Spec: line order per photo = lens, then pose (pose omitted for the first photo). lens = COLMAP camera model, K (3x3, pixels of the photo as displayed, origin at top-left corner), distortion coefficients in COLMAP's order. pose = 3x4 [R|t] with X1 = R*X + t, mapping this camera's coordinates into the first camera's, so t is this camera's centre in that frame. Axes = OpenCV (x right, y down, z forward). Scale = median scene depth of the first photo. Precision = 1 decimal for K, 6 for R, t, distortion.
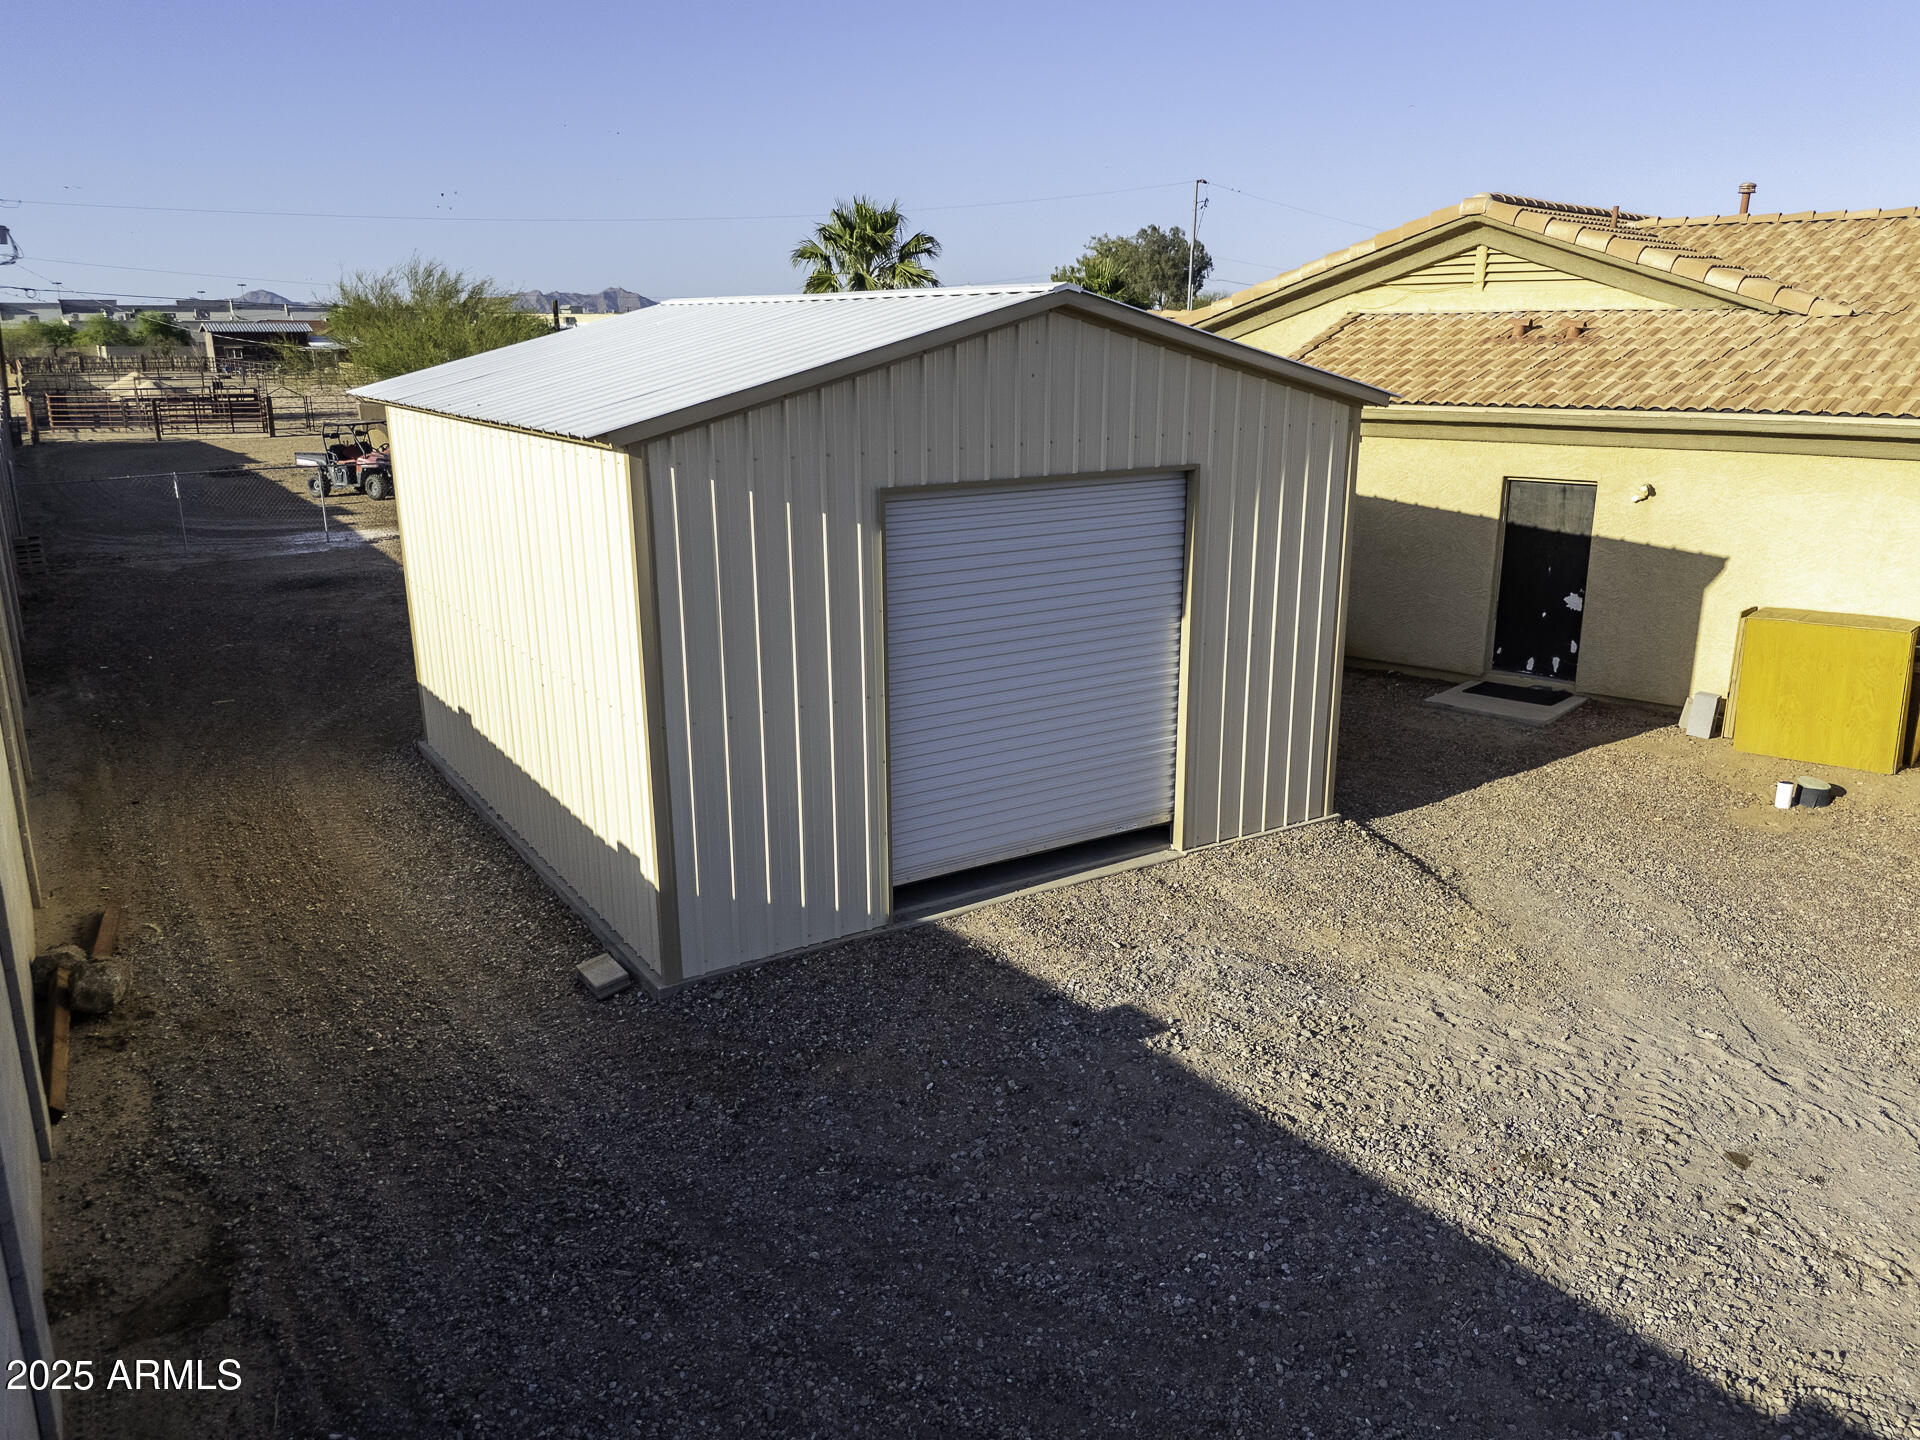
lens RADIAL K [[1411.1, 0, 963.6], [0, 1411.1, 712.1], [0, 0, 1]] dist [0.086300, -0.080433]
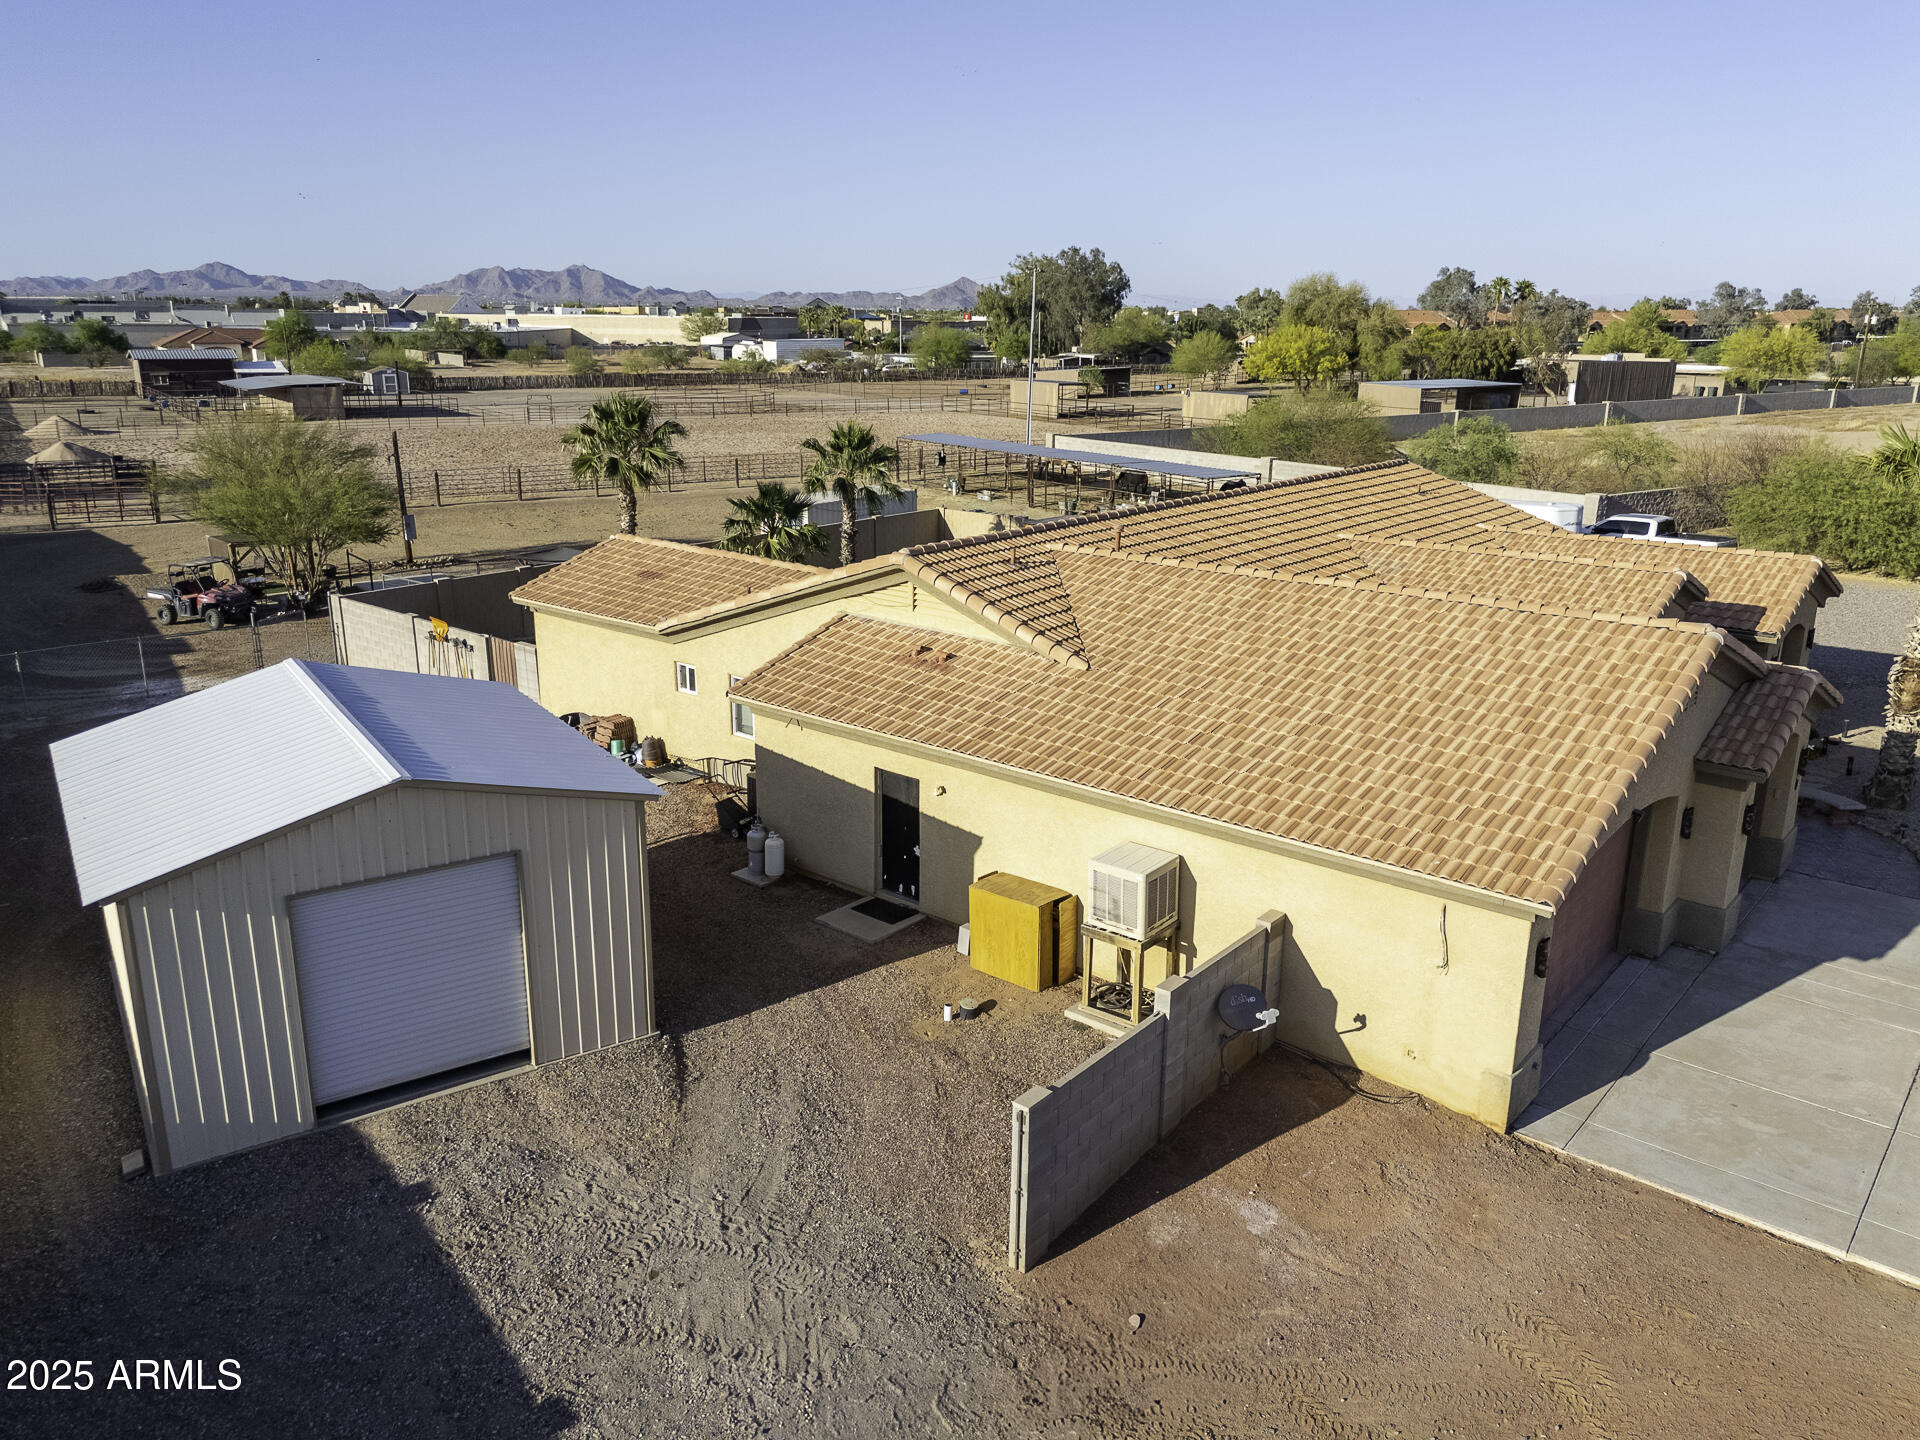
lens RADIAL K [[1411.1, 0, 963.6], [0, 1411.1, 712.1], [0, 0, 1]] dist [0.086300, -0.080433]
pose [[0.999705, 0.004284, 0.023920, 0.457992], [-0.004573, 0.999917, 0.012028, -0.252336], [-0.023867, -0.012134, 0.999642, -0.507217]]
